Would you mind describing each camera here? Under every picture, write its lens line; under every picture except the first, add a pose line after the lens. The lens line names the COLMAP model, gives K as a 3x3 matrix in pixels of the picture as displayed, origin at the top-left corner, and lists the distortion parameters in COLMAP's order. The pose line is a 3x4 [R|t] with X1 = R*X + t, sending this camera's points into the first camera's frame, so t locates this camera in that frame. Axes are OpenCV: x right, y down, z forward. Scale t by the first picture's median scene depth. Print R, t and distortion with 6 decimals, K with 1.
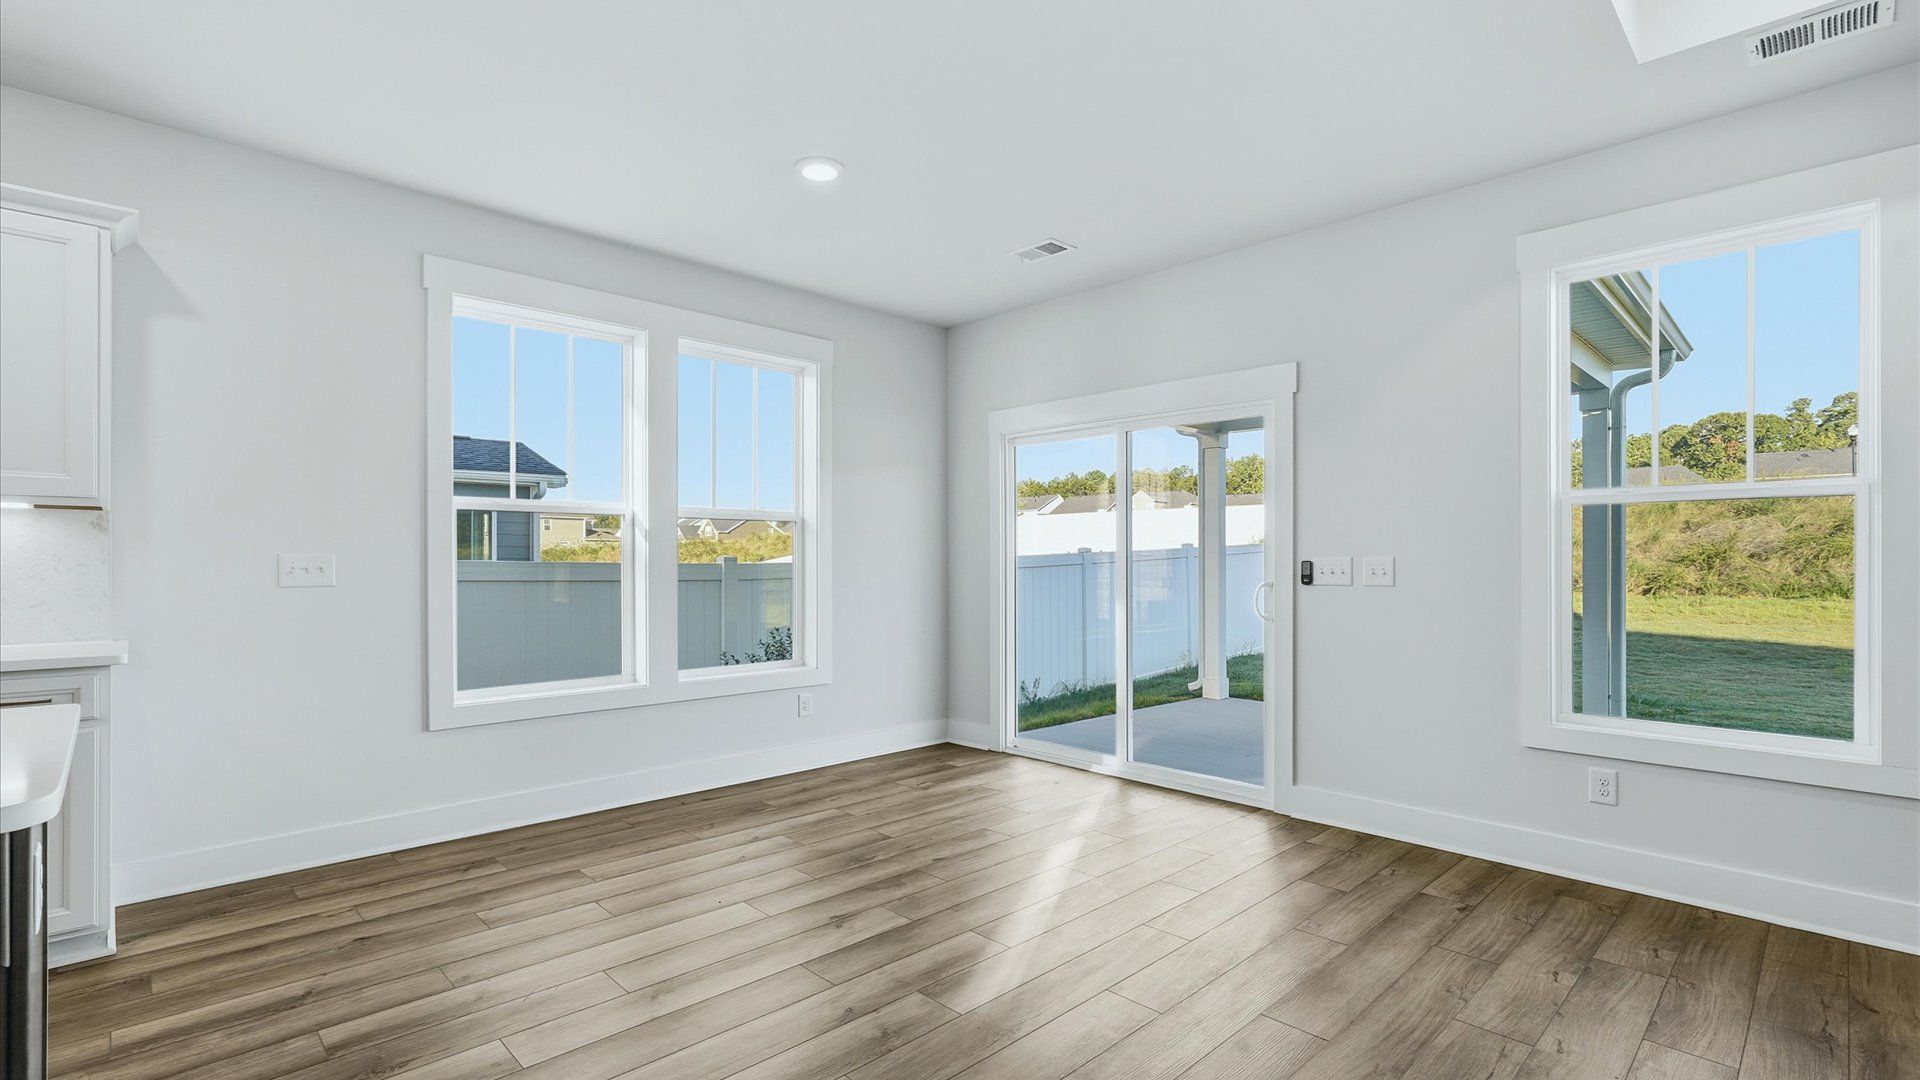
lens RADIAL K [[859.5, 0, 950.3], [0, 859.5, 561.0], [0, 0, 1]] dist [-0.000943, -0.000092]
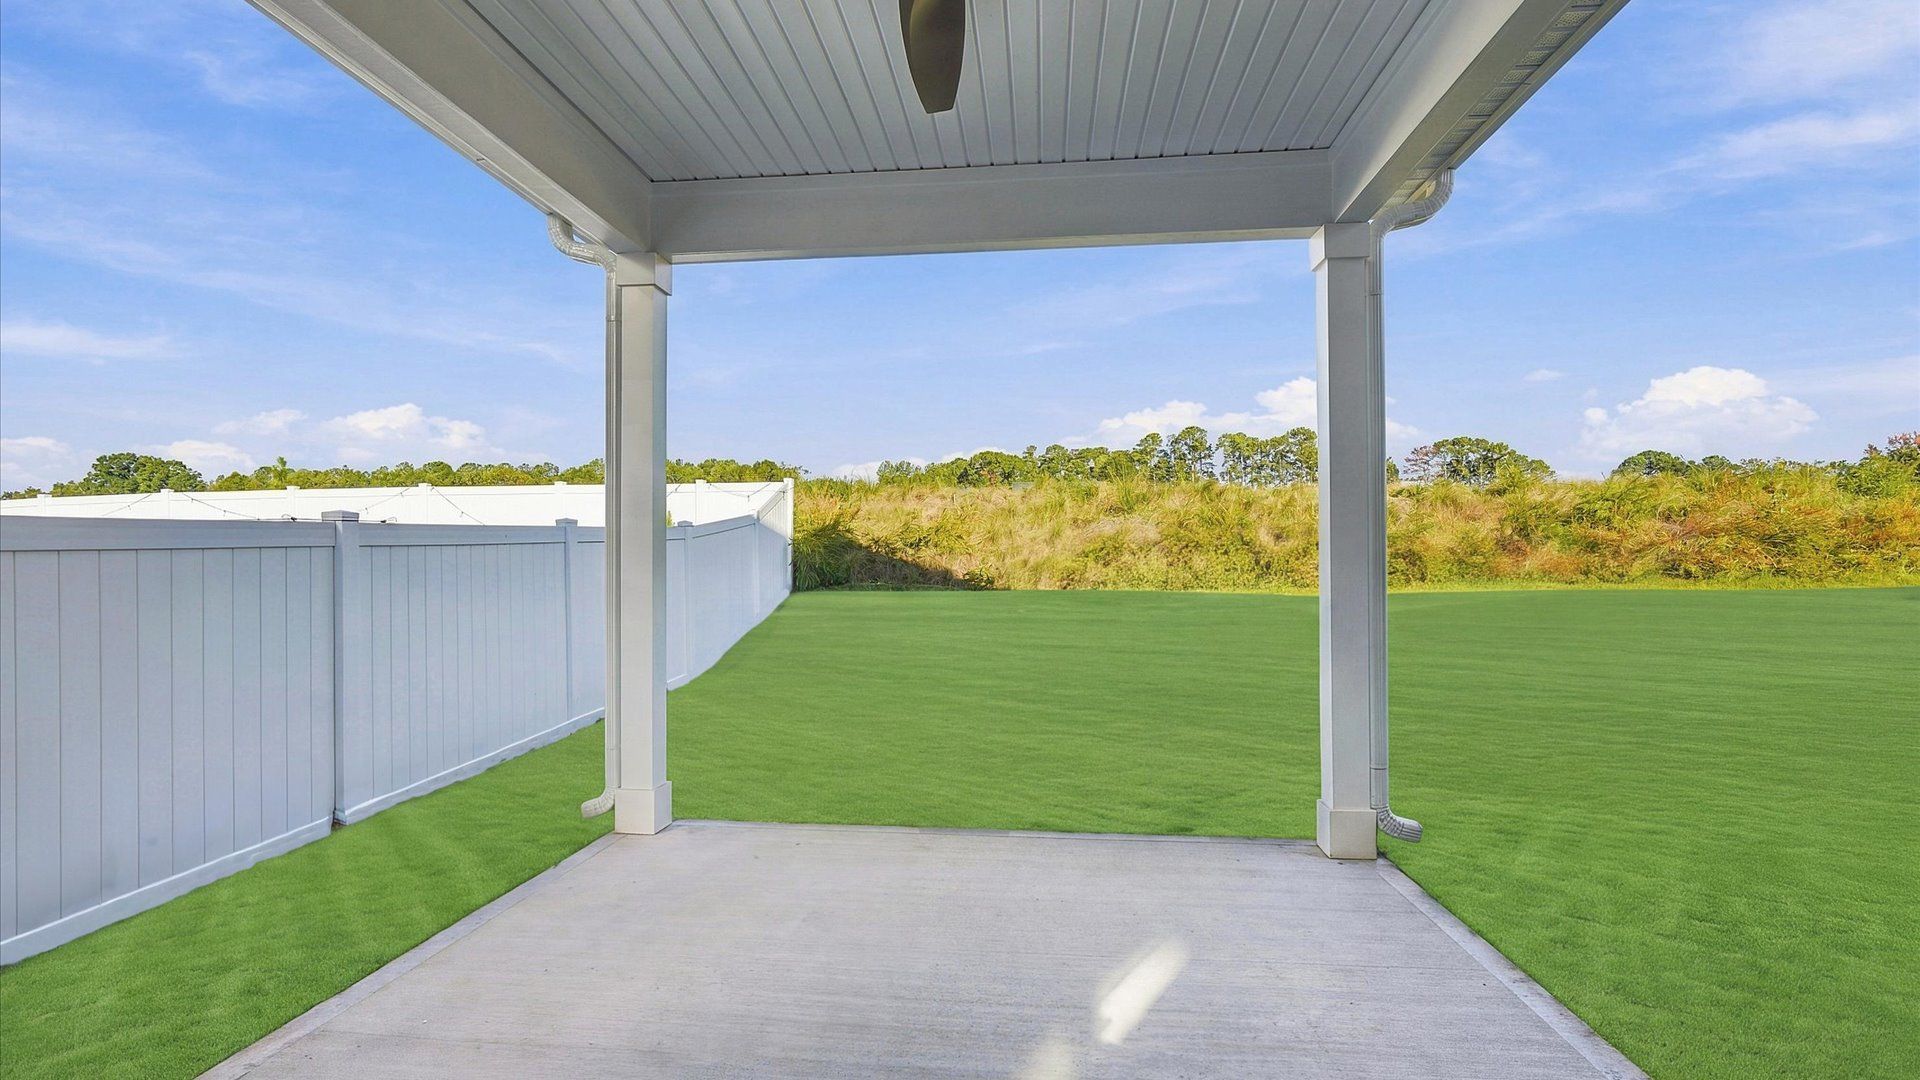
lens RADIAL K [[866.9, 0, 948.2], [0, 866.9, 565.2], [0, 0, 1]] dist [-0.004556, -0.000277]
pose [[0.765549, -0.001589, 0.643376, 0.222296], [0.003098, 0.999994, -0.001217, 0.031356], [-0.643370, 0.002925, 0.765550, 0.899780]]
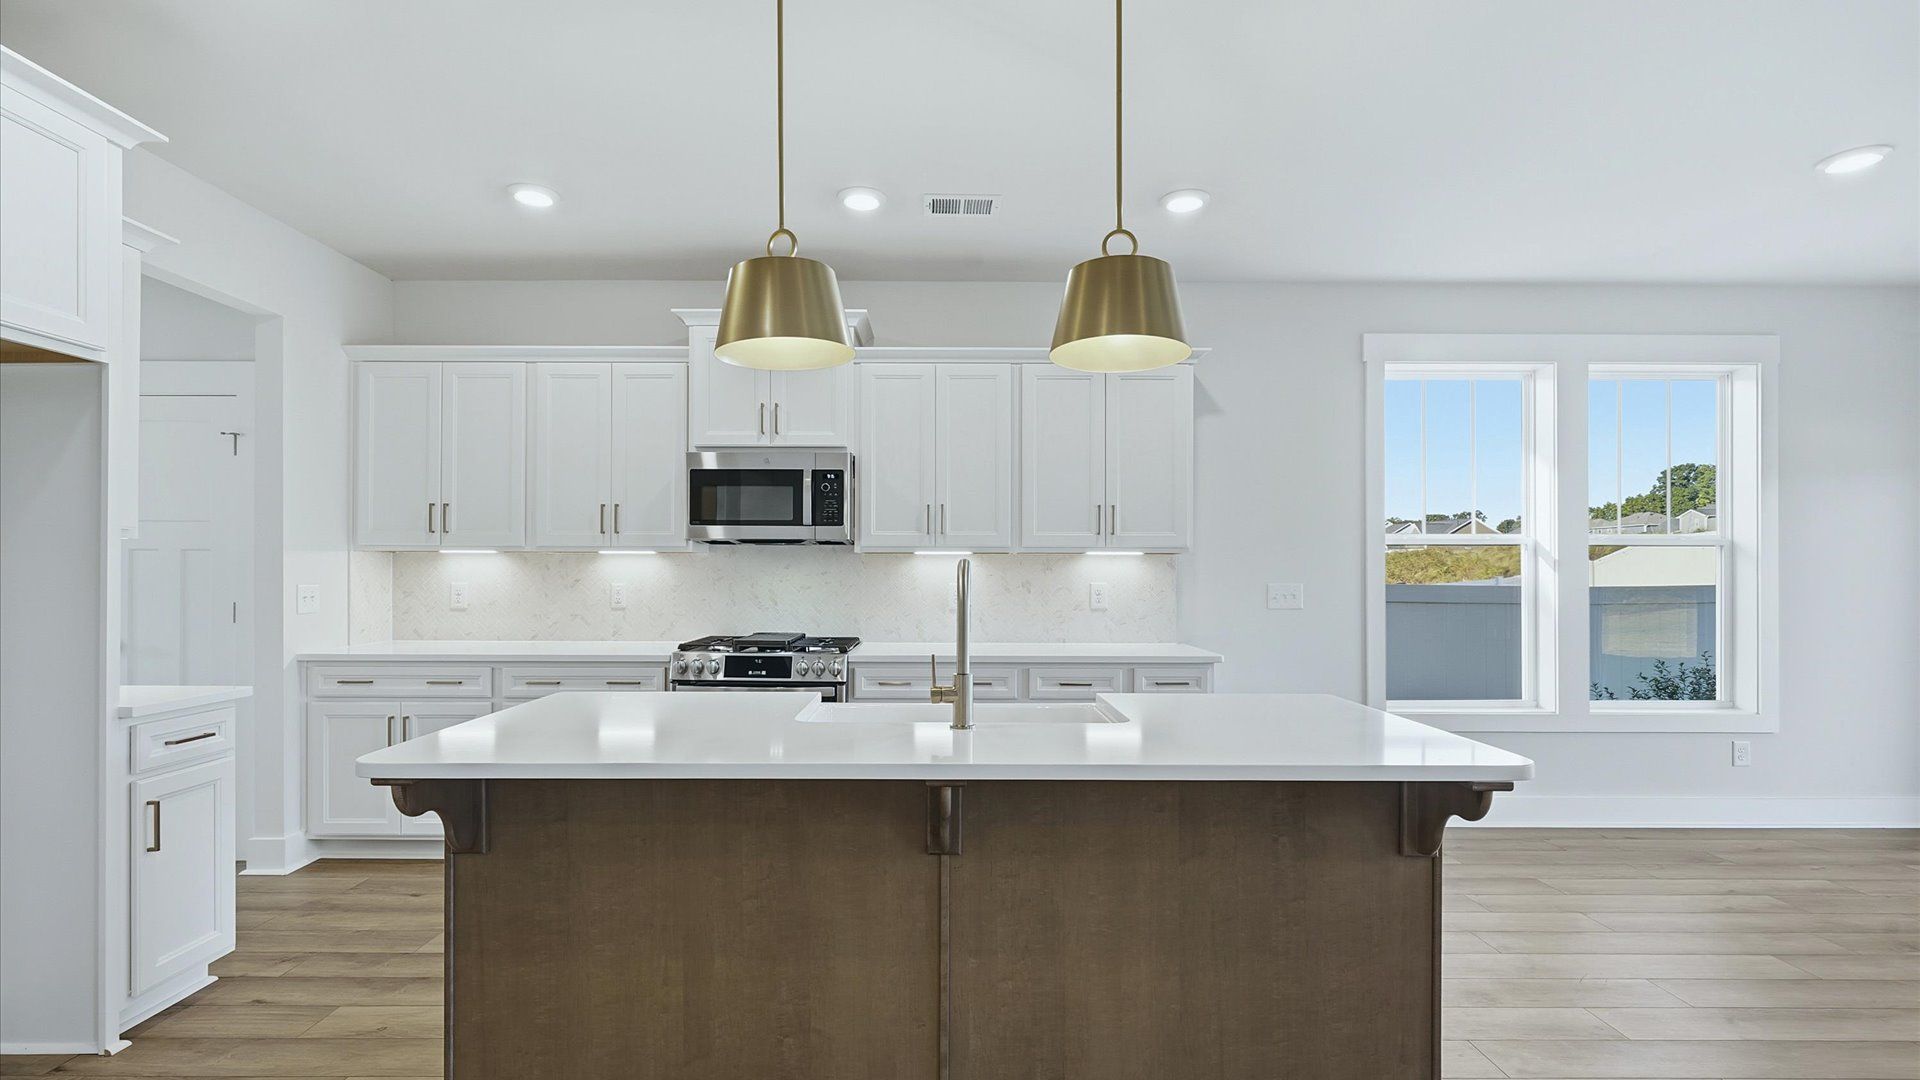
lens RADIAL K [[866.9, 0, 948.2], [0, 866.9, 565.2], [0, 0, 1]] dist [-0.004556, -0.000277]
pose [[0.723429, -0.003287, -0.690391, -0.142840], [-0.001561, 0.999978, -0.006397, -0.018460], [0.690397, 0.005705, 0.723408, -0.199785]]
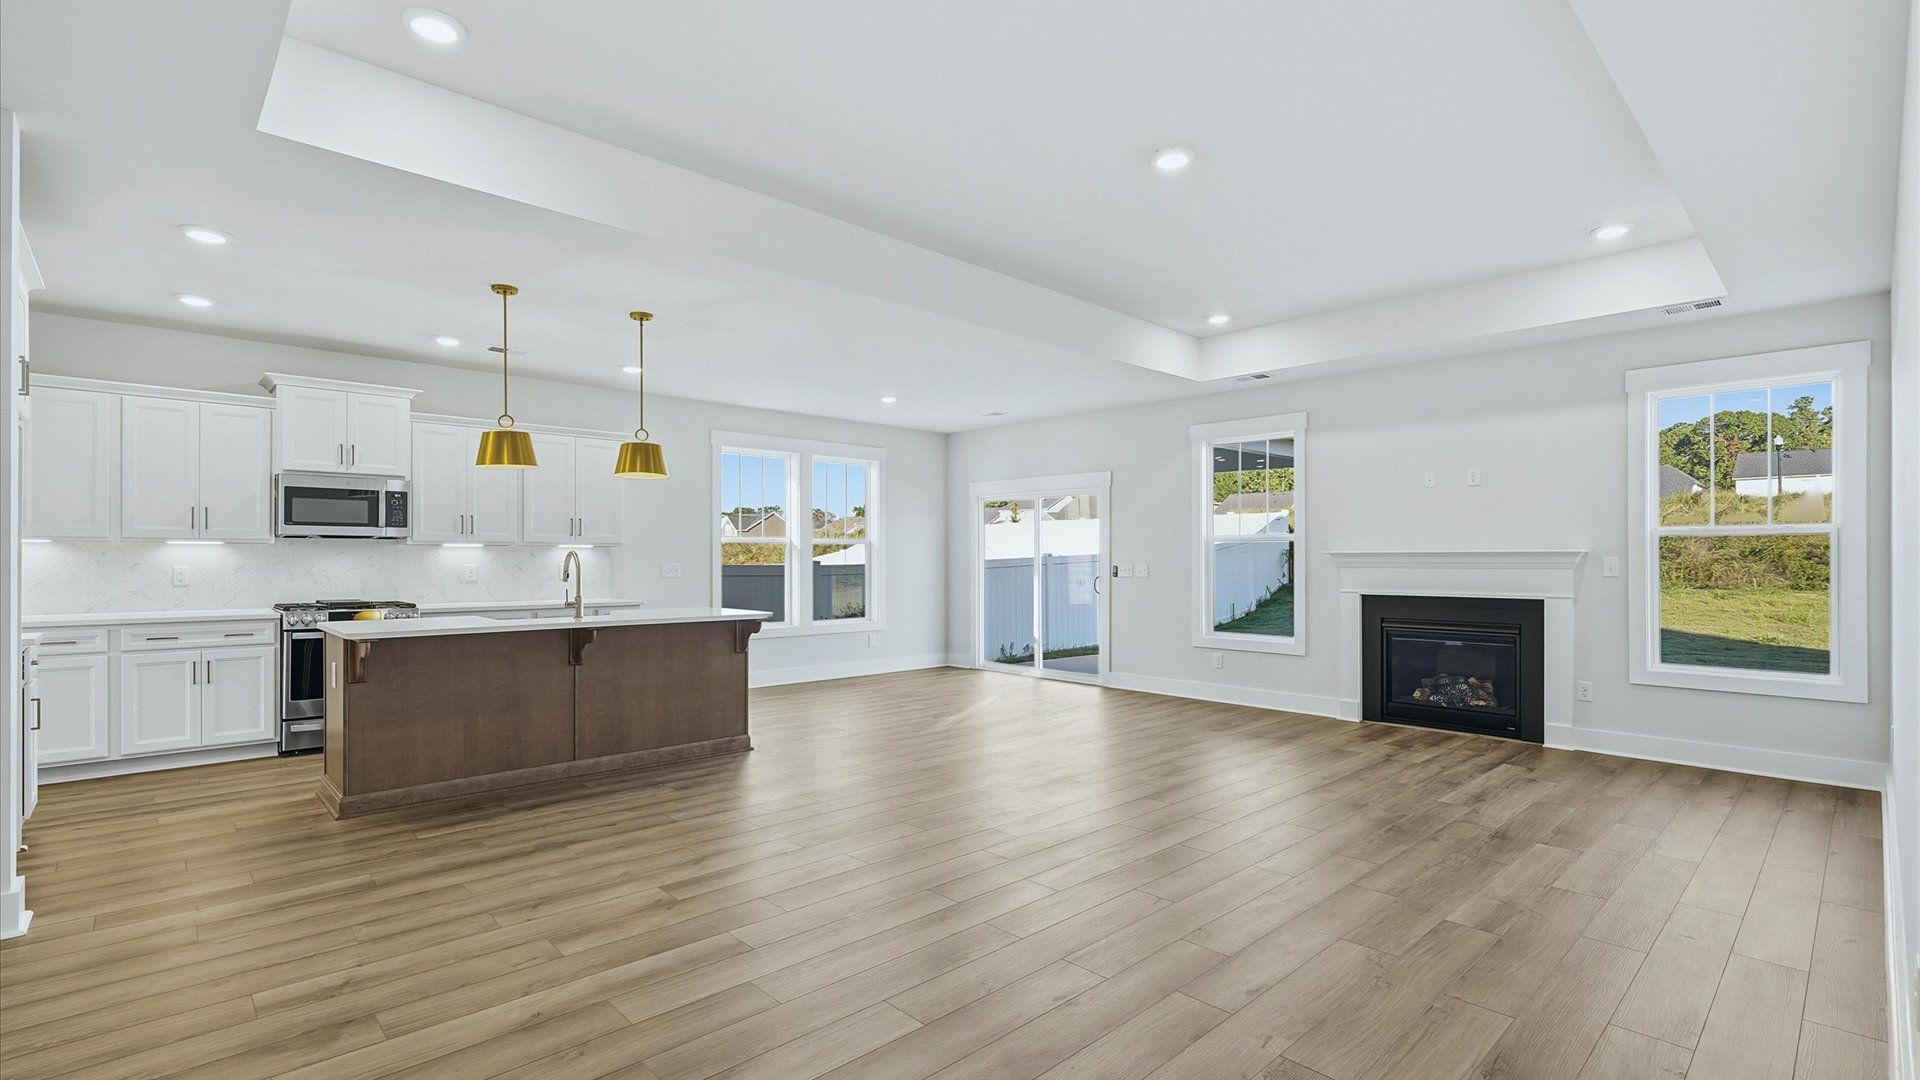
lens RADIAL K [[866.9, 0, 948.2], [0, 866.9, 565.2], [0, 0, 1]] dist [-0.004556, -0.000277]
pose [[0.999845, -0.000742, -0.017610, 0.033833], [0.000892, 0.999963, 0.008565, -0.015646], [0.017603, -0.008580, 0.999808, -0.906693]]
